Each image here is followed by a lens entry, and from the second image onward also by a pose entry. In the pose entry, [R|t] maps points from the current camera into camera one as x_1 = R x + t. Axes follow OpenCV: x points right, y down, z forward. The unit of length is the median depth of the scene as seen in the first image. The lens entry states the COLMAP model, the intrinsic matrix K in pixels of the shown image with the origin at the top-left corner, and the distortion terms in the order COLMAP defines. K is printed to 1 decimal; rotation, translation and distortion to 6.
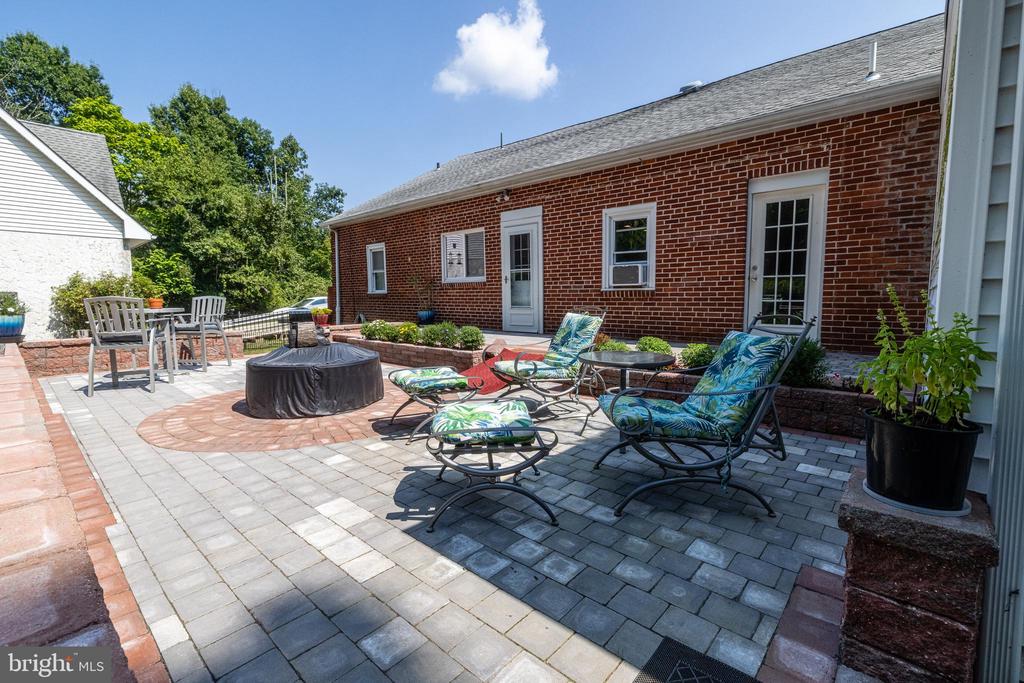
lens RADIAL K [[445.4, 0, 512.8], [0, 445.4, 334.6], [0, 0, 1]] dist [0.000920, 0.000979]
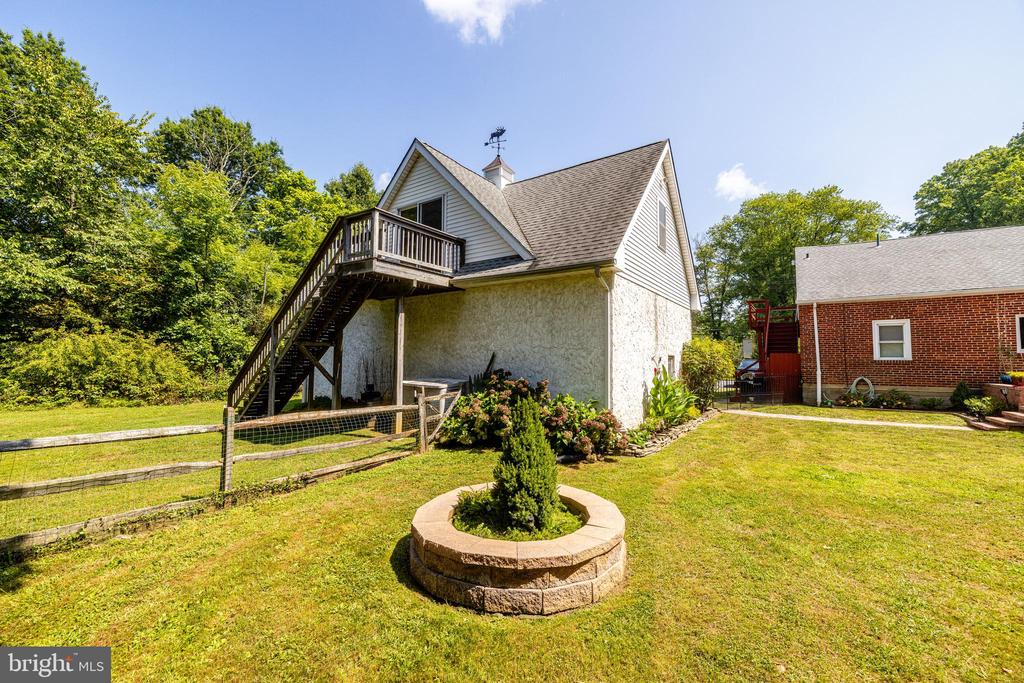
lens RADIAL K [[430.1, 0, 502.9], [0, 430.1, 335.9], [0, 0, 1]] dist [0.005064, -0.000788]
pose [[0.991427, 0.017781, 0.129443, -2.417154], [0.001280, 0.989328, -0.145703, 0.018117], [-0.130652, 0.144619, 0.980824, -0.026441]]
